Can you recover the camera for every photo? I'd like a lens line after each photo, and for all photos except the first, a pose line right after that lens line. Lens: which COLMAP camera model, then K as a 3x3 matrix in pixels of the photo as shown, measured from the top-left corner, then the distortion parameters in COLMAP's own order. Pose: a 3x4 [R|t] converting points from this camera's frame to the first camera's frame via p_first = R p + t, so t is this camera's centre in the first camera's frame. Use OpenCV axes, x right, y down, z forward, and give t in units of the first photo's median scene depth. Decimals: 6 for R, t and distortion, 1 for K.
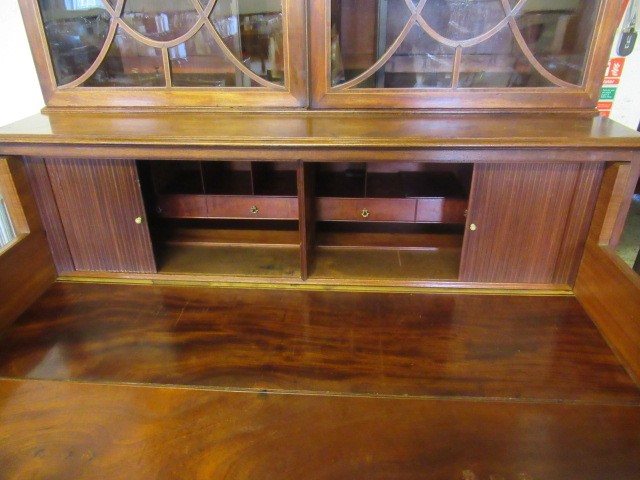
lens RADIAL K [[471.1, 0, 320.0], [0, 471.1, 240.0], [0, 0, 1]] dist [-0.000154, -0.008736]
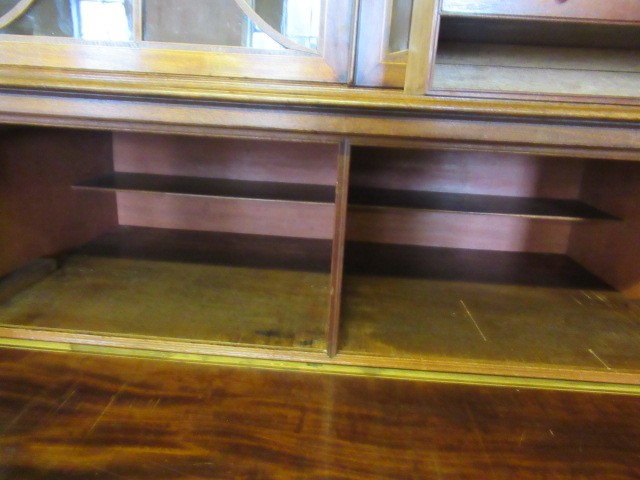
lens RADIAL K [[467.4, 0, 317.8], [0, 467.4, 249.7], [0, 0, 1]] dist [-0.004962, -0.003297]
pose [[0.997607, 0.057847, 0.037876, -0.081589], [-0.050659, 0.984312, -0.169007, 0.053987], [-0.047058, 0.166684, 0.984887, 0.409718]]
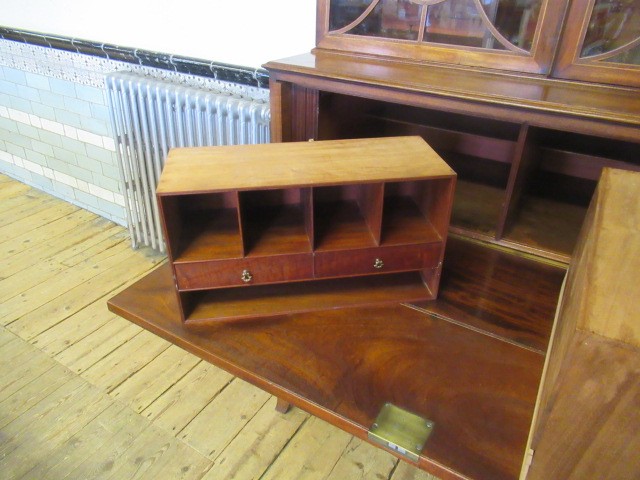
lens RADIAL K [[474.3, 0, 320.0], [0, 474.3, 240.0], [0, 0, 1]] dist [-0.001500, -0.004173]
pose [[0.888305, 0.262253, -0.377011, 0.014660], [-0.243346, 0.964987, 0.097889, 0.078264], [0.389483, 0.004788, 0.921021, -0.123322]]
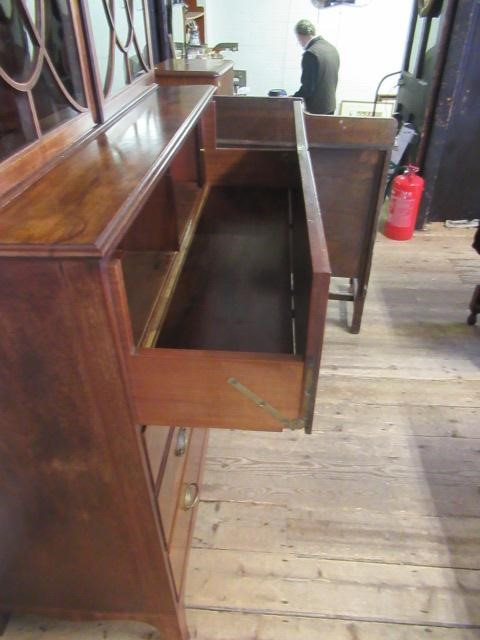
lens RADIAL K [[471.1, 0, 236.3], [0, 471.1, 319.4], [0, 0, 1]] dist [-0.000154, -0.008736]
pose [[0.006205, -0.558688, 0.829355, -1.233155], [0.468603, 0.734294, 0.491145, -0.348471], [-0.883387, 0.385590, 0.266359, 0.658651]]
